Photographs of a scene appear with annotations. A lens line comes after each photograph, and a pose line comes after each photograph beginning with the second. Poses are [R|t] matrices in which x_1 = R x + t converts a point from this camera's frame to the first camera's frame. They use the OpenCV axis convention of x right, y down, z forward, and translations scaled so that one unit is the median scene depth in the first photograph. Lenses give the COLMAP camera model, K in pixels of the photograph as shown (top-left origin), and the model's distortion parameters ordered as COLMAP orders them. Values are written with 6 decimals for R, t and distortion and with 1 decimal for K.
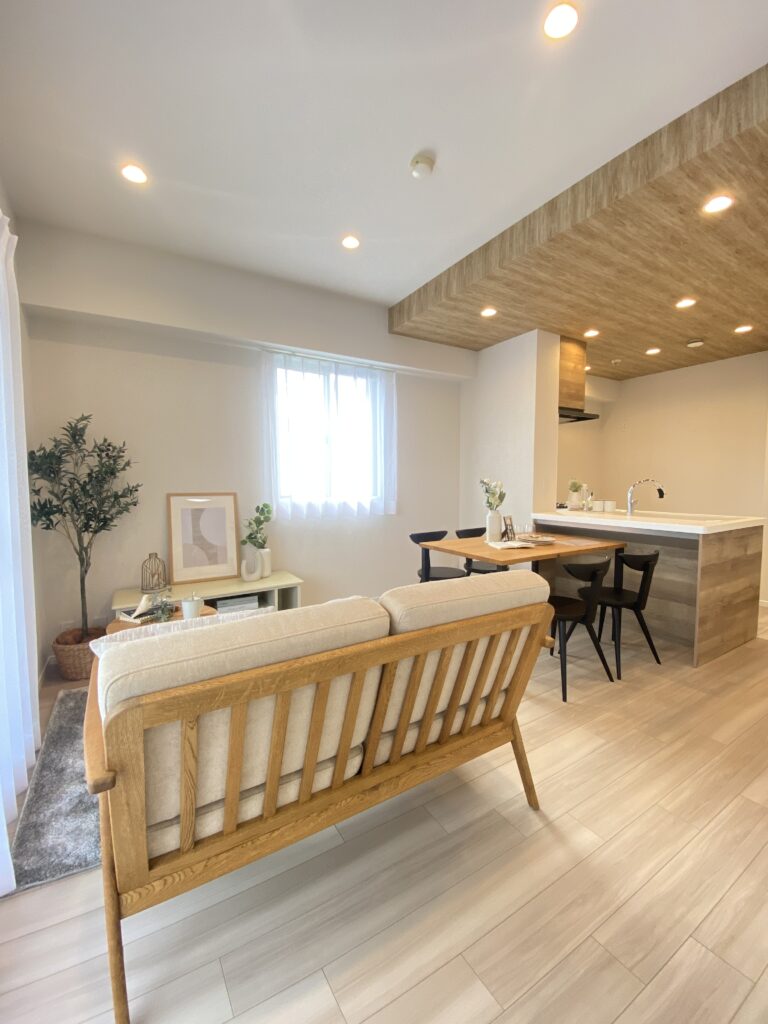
lens RADIAL K [[416.7, 0, 386.8], [0, 416.7, 509.9], [0, 0, 1]] dist [0.018419, -0.020143]
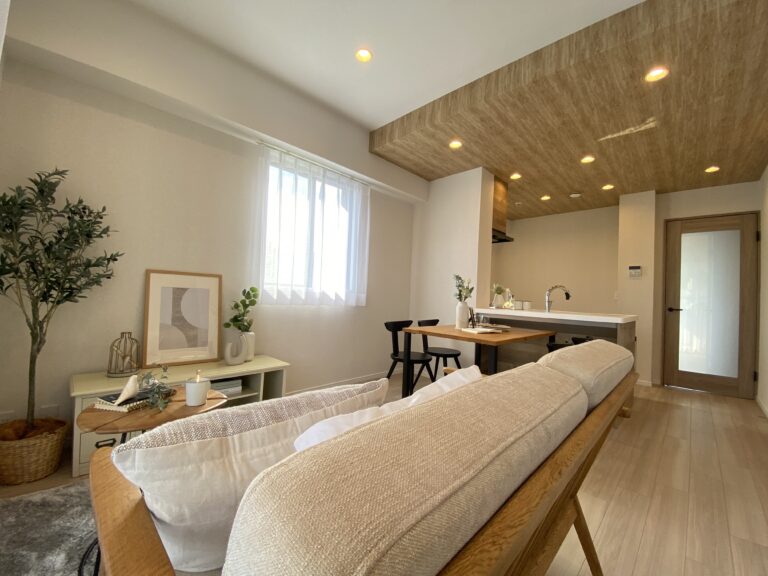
lens RADIAL K [[312.5, 0, 386.8], [0, 312.5, 289.3], [0, 0, 1]] dist [0.018419, -0.020143]
pose [[0.967994, 0.050882, 0.245762, -0.195078], [-0.029500, 0.995512, -0.089917, 0.058354], [-0.249234, 0.079789, 0.965151, 0.212960]]
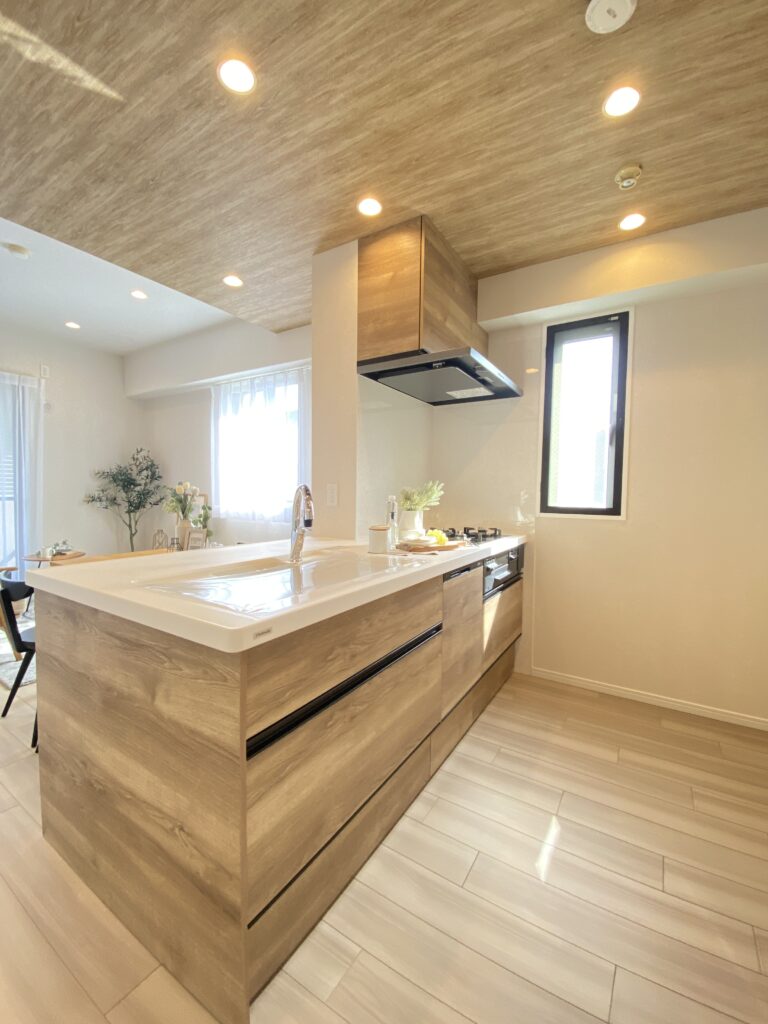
lens RADIAL K [[416.7, 0, 386.8], [0, 416.7, 509.9], [0, 0, 1]] dist [0.018419, -0.020143]
pose [[0.446152, 0.051446, -0.893477, 1.351329], [-0.076106, 0.996911, 0.019399, -0.075343], [0.891715, 0.059345, 0.448689, 1.101996]]
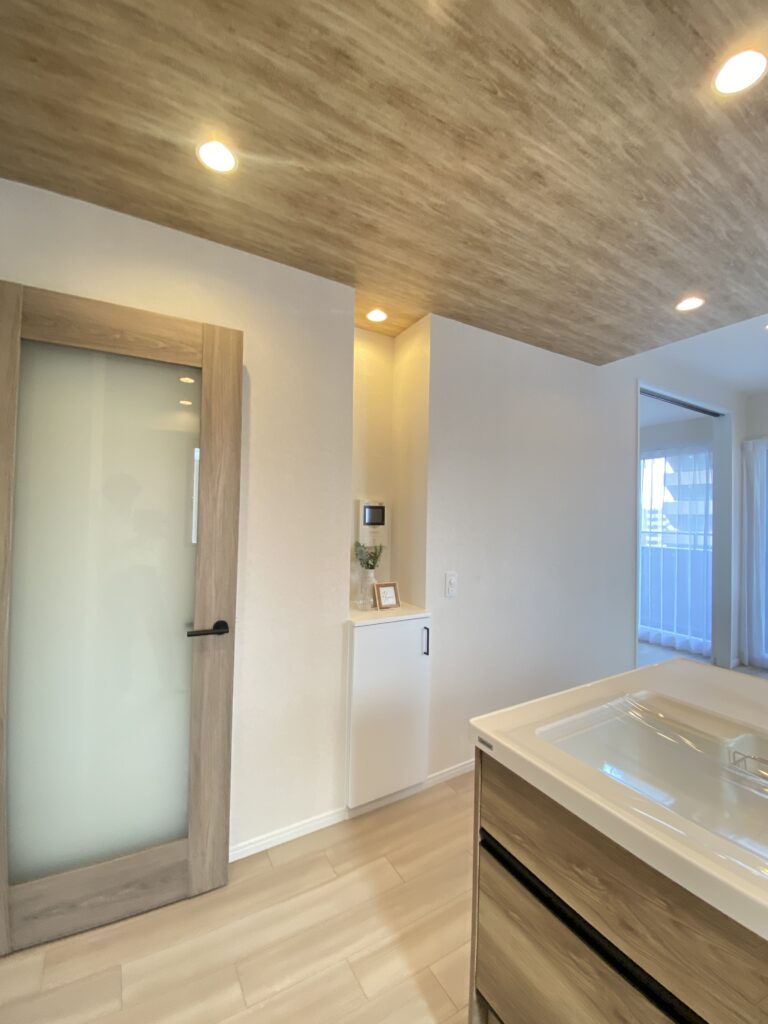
lens RADIAL K [[416.7, 0, 386.8], [0, 416.7, 509.9], [0, 0, 1]] dist [0.018419, -0.020143]
pose [[-0.999786, -0.007934, 0.019127, 1.115302], [-0.006969, 0.998725, 0.049991, -0.188239], [-0.019499, 0.049847, -0.998567, 1.514824]]
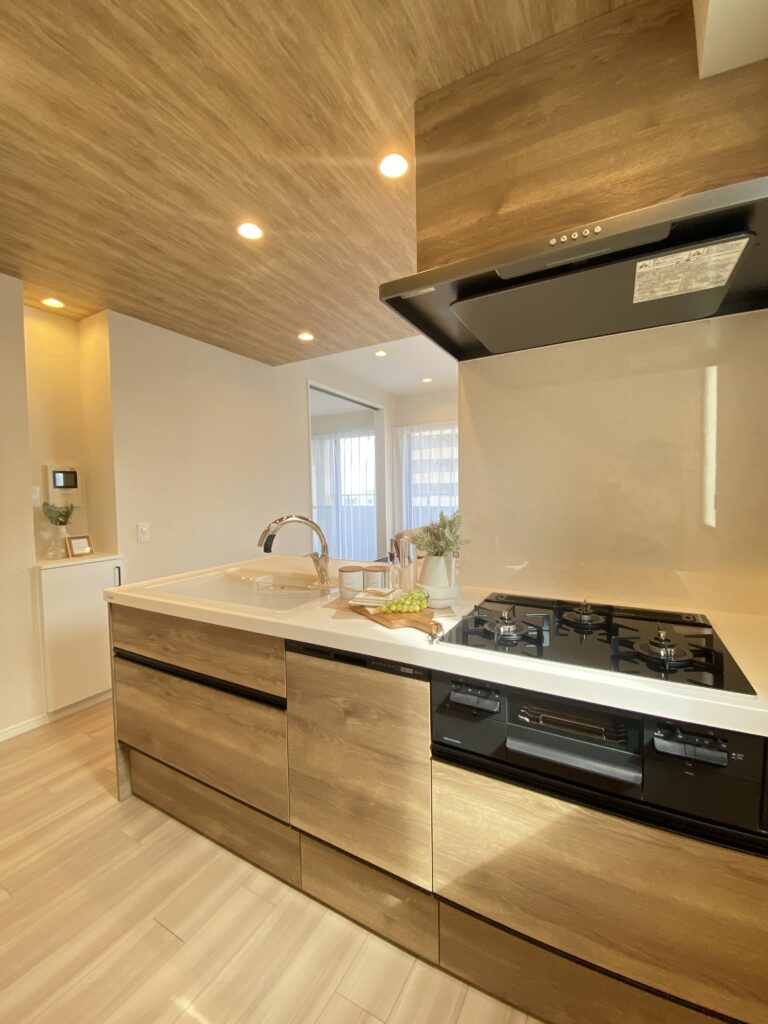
lens RADIAL K [[416.7, 0, 386.8], [0, 416.7, 509.9], [0, 0, 1]] dist [0.018419, -0.020143]
pose [[-0.871092, 0.044997, -0.489054, 0.977032], [-0.008516, 0.994260, 0.106650, -0.173330], [0.491046, 0.097067, -0.865709, 1.901071]]
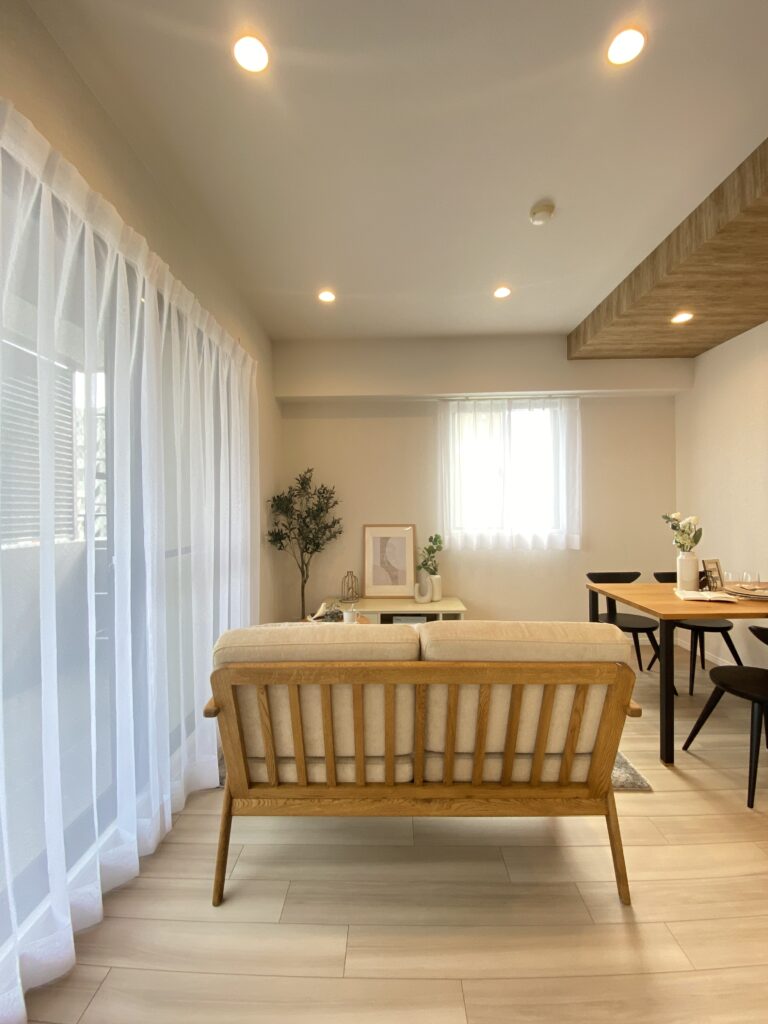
lens RADIAL K [[416.7, 0, 386.8], [0, 416.7, 509.9], [0, 0, 1]] dist [0.018419, -0.020143]
pose [[0.843830, -0.002748, -0.536603, 0.226899], [-0.030148, 0.998165, -0.052521, -0.021763], [0.535762, 0.060497, 0.842199, -0.019755]]
